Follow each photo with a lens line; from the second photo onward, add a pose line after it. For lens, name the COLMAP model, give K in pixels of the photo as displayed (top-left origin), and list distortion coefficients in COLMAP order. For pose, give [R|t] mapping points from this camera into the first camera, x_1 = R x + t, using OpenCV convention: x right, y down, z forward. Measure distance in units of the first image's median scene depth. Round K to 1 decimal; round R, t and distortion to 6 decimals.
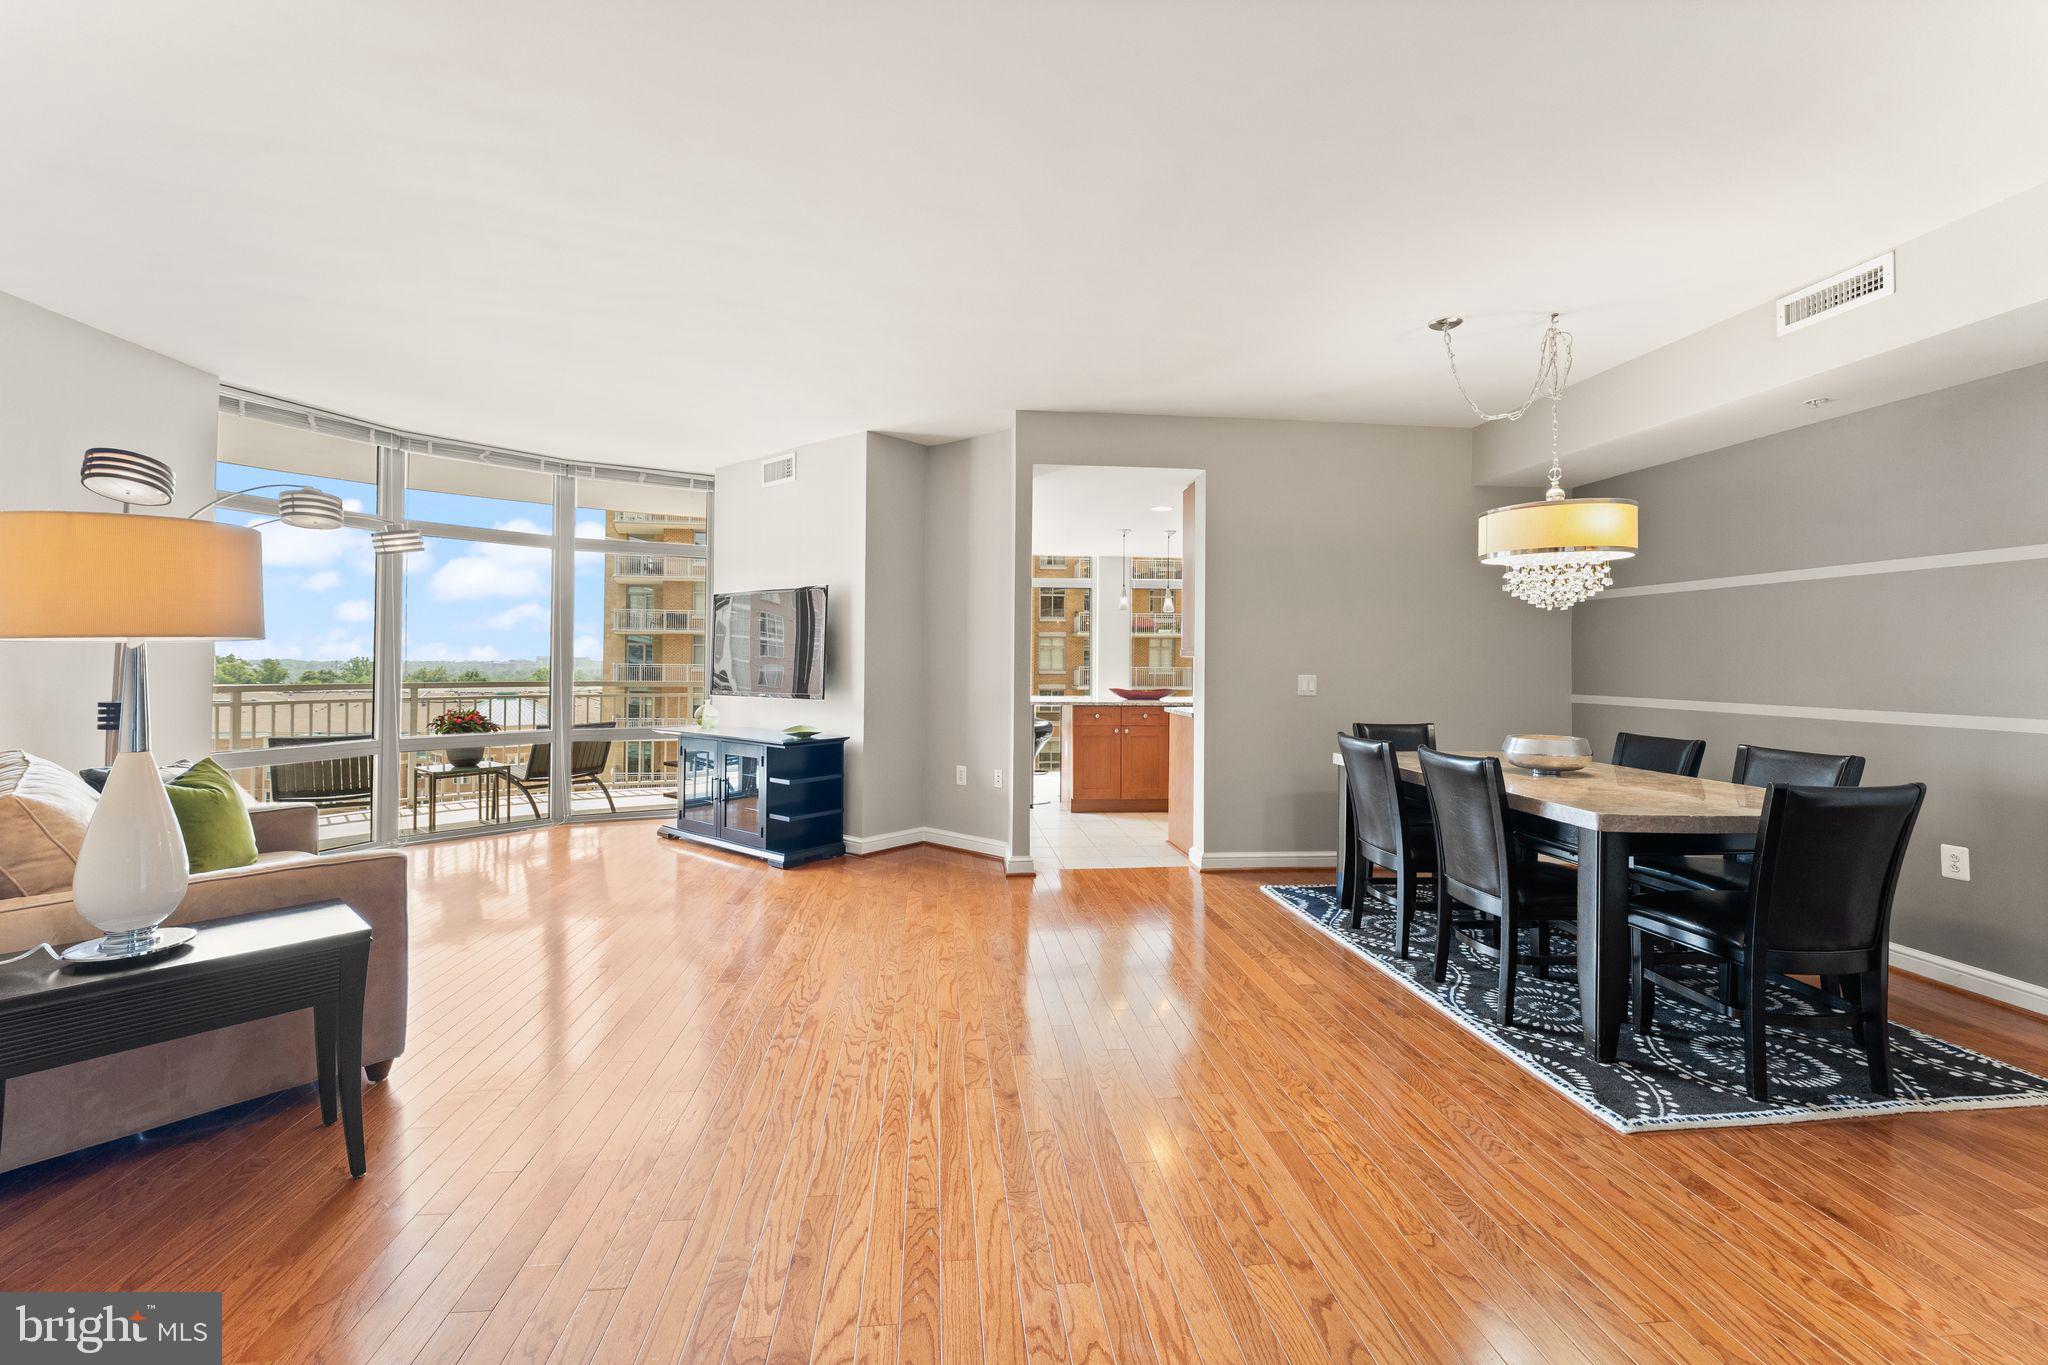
lens RADIAL K [[831.1, 0, 1016.1], [0, 831.1, 649.0], [0, 0, 1]] dist [-0.000390, 0.000624]
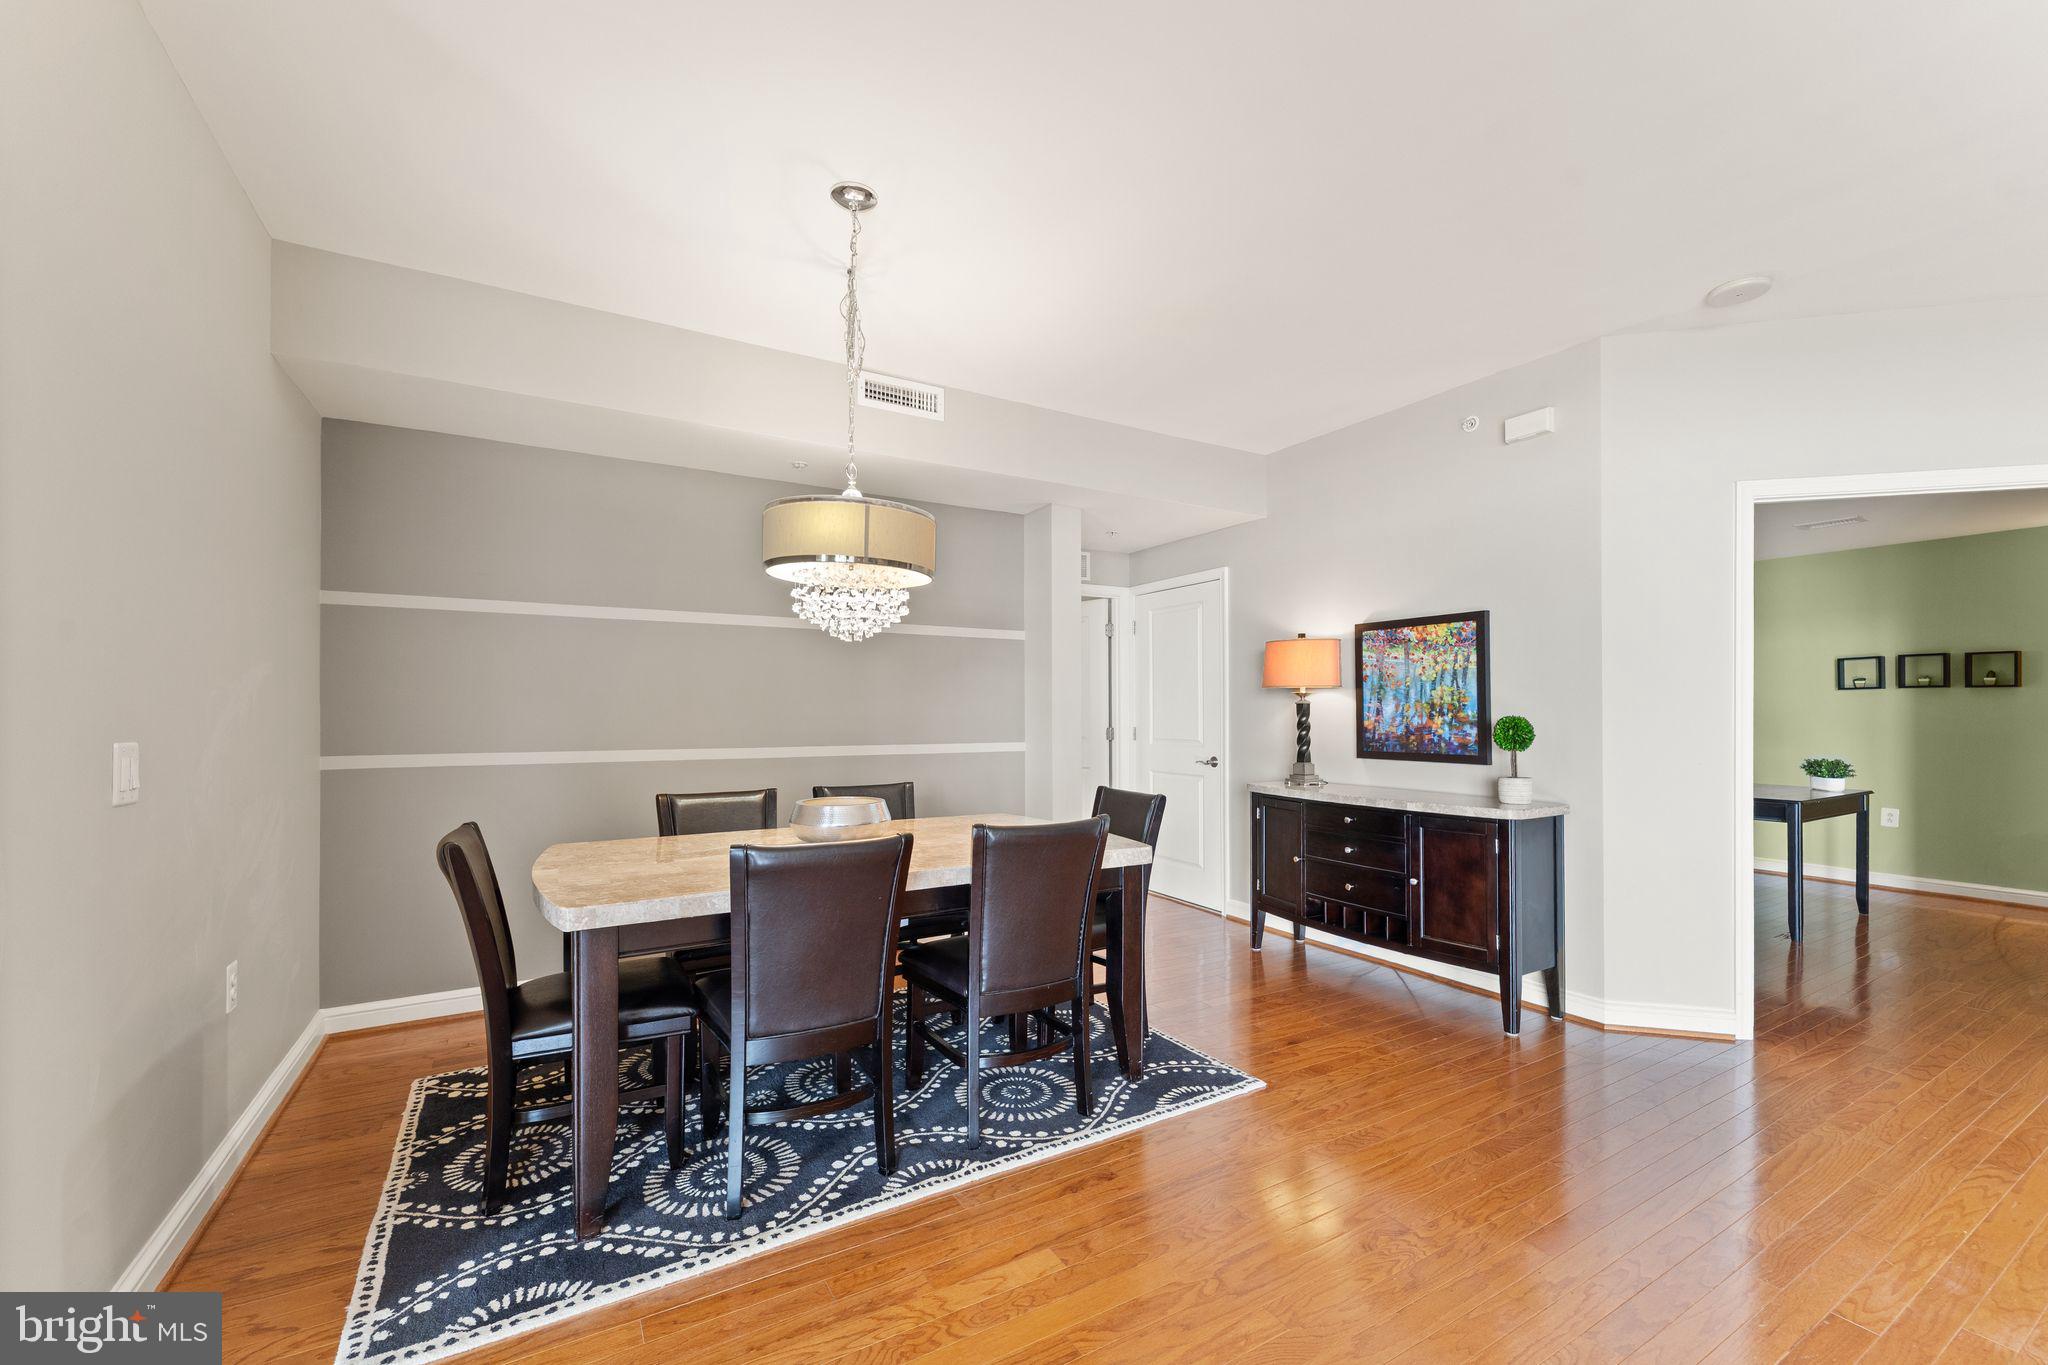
lens RADIAL K [[831.1, 0, 1037.0], [0, 831.1, 706.1], [0, 0, 1]] dist [-0.000390, 0.000624]
pose [[-0.423210, -0.003895, 0.906023, -0.129824], [-0.021461, 0.999753, -0.005727, 0.015731], [-0.905777, -0.021868, -0.423189, 0.975669]]
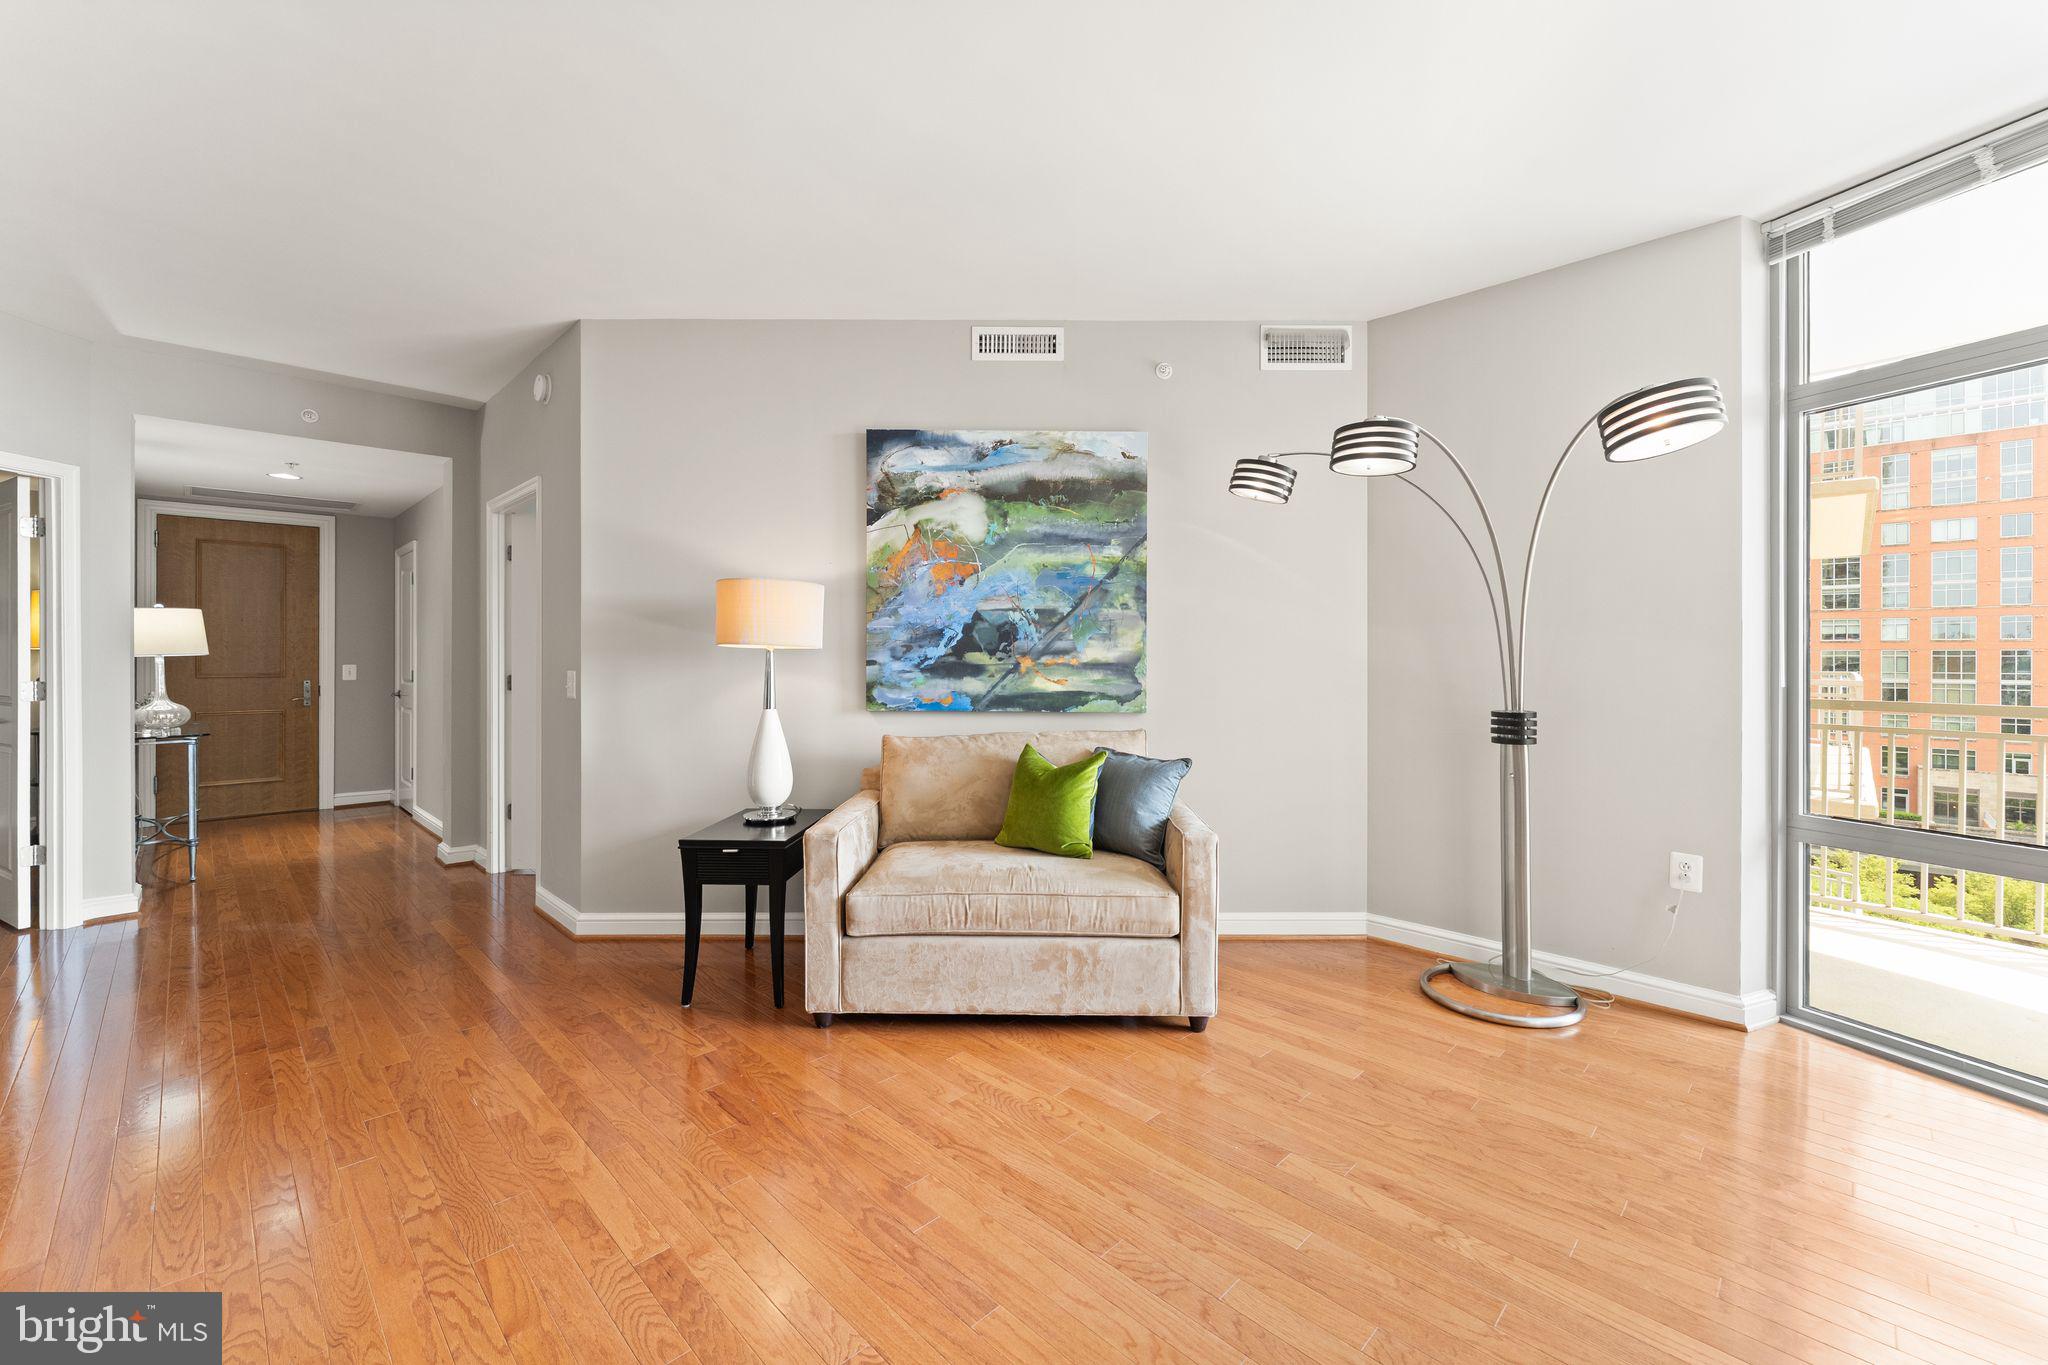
lens RADIAL K [[831.1, 0, 1029.9], [0, 831.1, 658.2], [0, 0, 1]] dist [-0.000390, 0.000624]
pose [[-0.772340, -0.004036, -0.635196, -0.148747], [0.003946, 0.999930, -0.011153, 0.014841], [0.635197, -0.011121, -0.772270, 1.203305]]
